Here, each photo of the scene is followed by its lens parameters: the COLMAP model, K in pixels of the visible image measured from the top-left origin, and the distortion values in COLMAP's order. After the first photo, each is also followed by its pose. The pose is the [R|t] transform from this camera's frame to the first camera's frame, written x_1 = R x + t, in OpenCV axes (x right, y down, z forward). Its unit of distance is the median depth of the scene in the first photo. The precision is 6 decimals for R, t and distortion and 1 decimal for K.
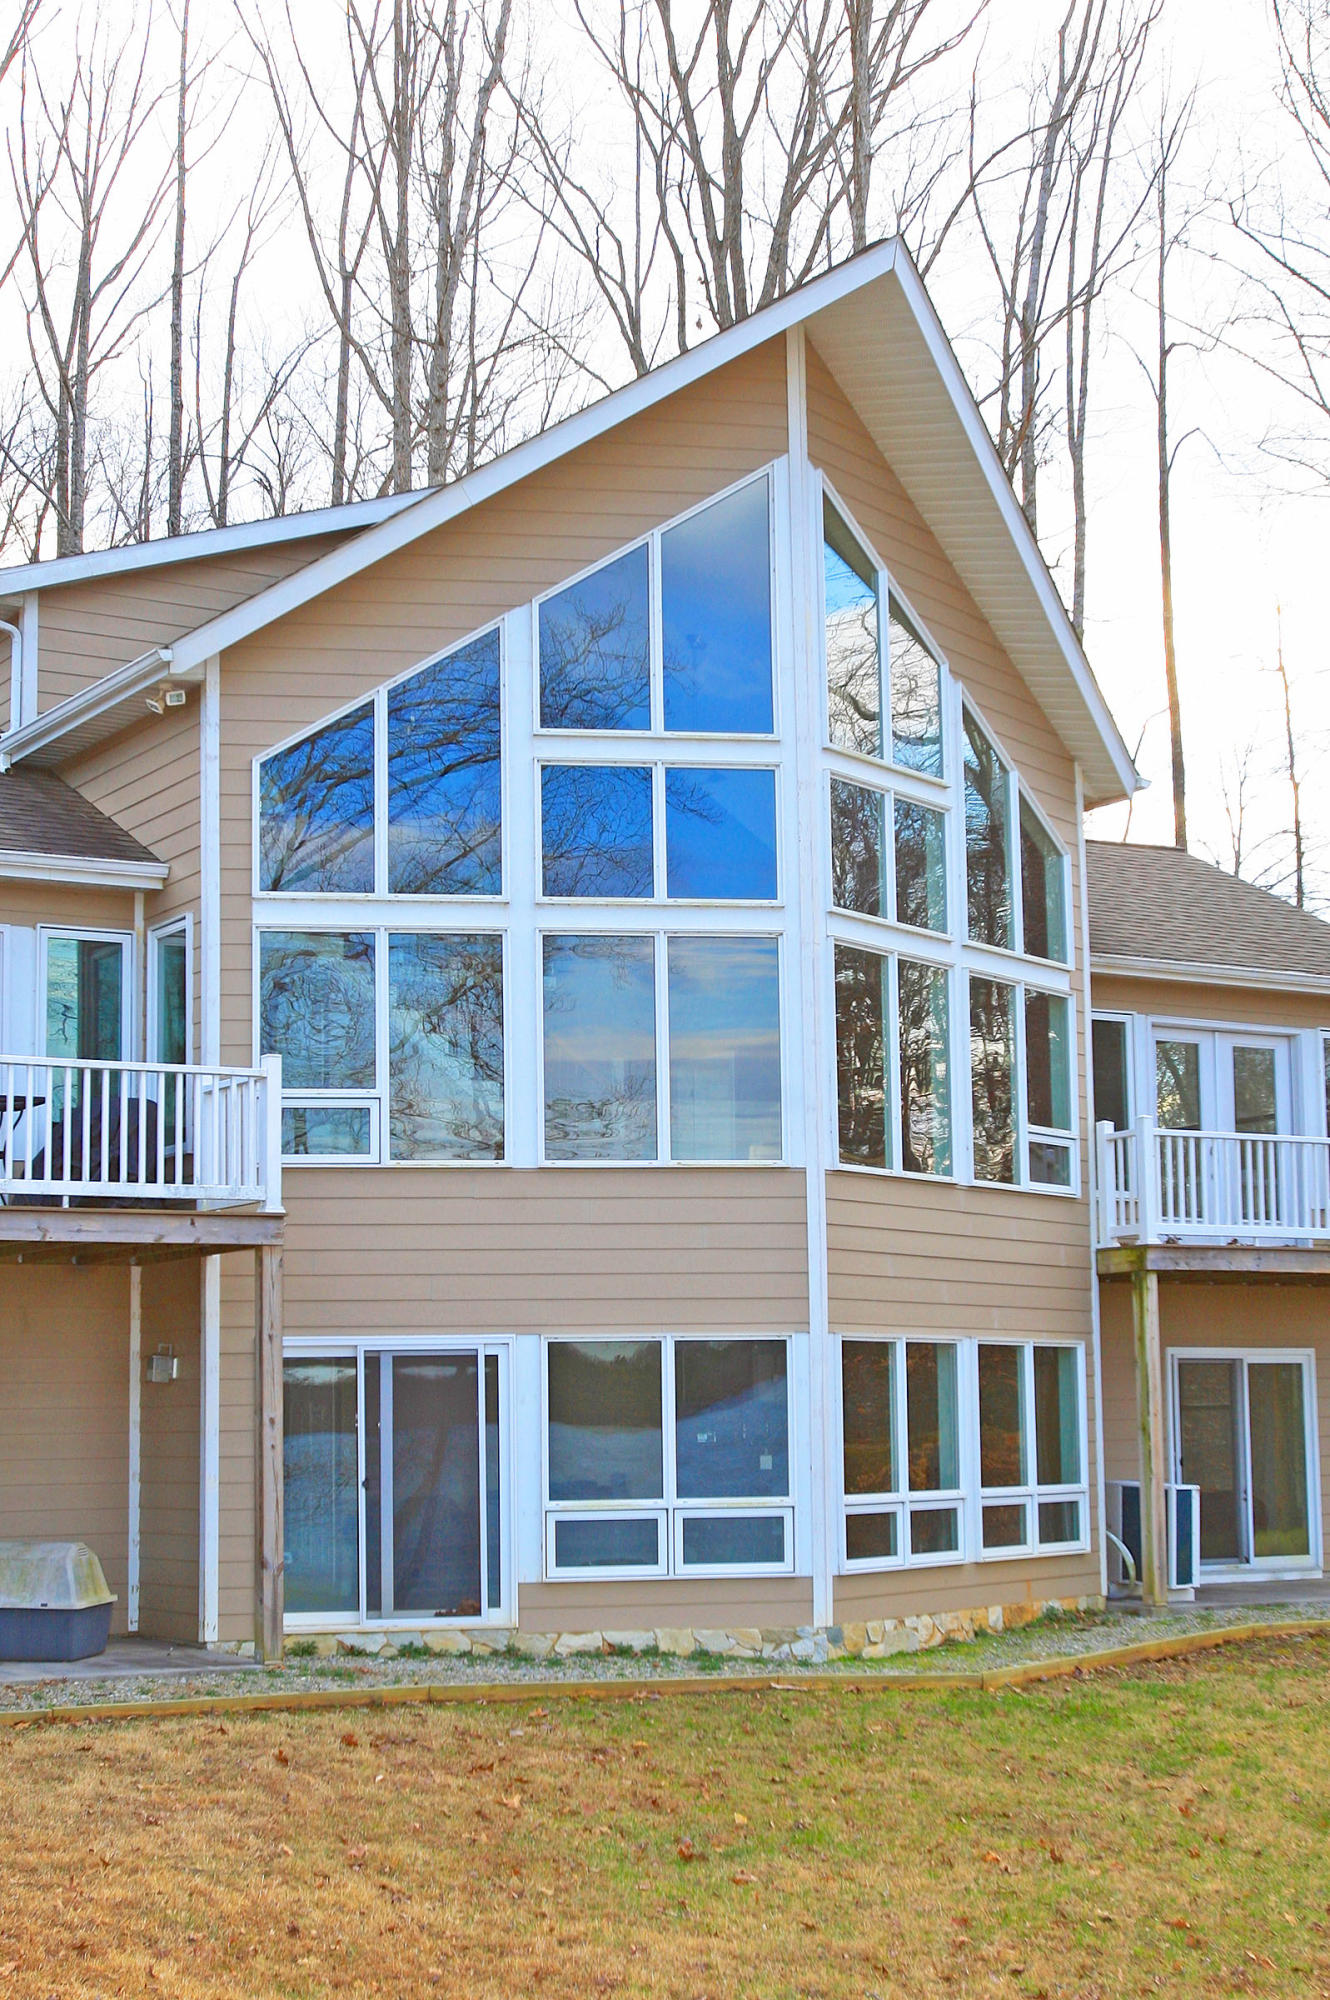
lens RADIAL K [[3038.8, 0, 674.1], [0, 3038.8, 1082.6], [0, 0, 1]] dist [-0.013149, 0.000000]
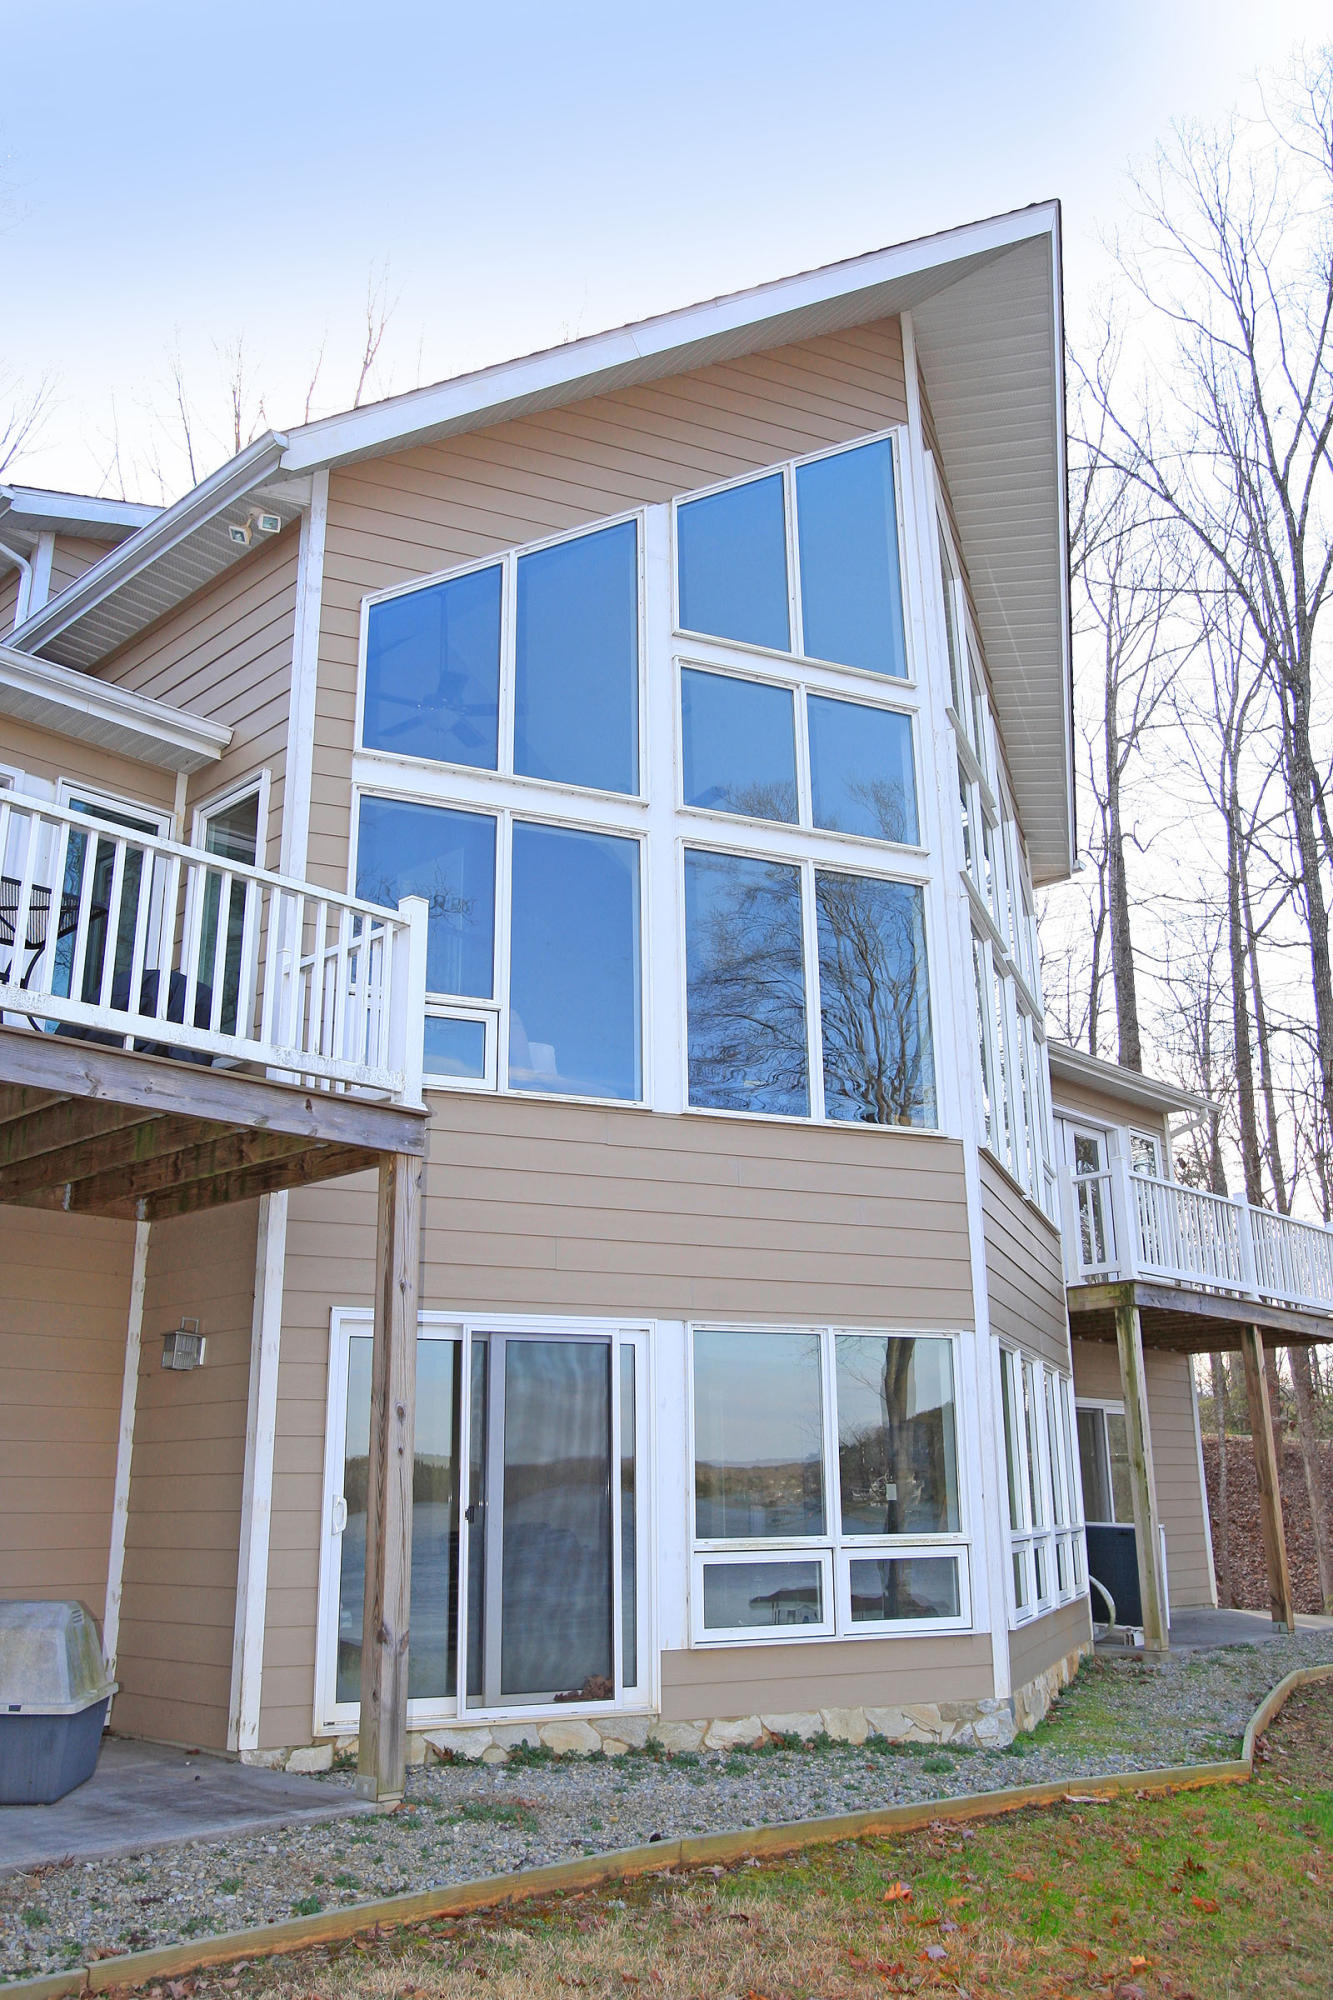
lens RADIAL K [[1604.6, 0, 648.4], [0, 1604.6, 1010.7], [0, 0, 1]] dist [-0.050901, 0.044618]
pose [[0.967952, 0.078171, 0.238661, -0.156499], [-0.031553, 0.980646, -0.193230, 0.083456], [-0.249147, 0.179507, 0.951684, 0.582752]]
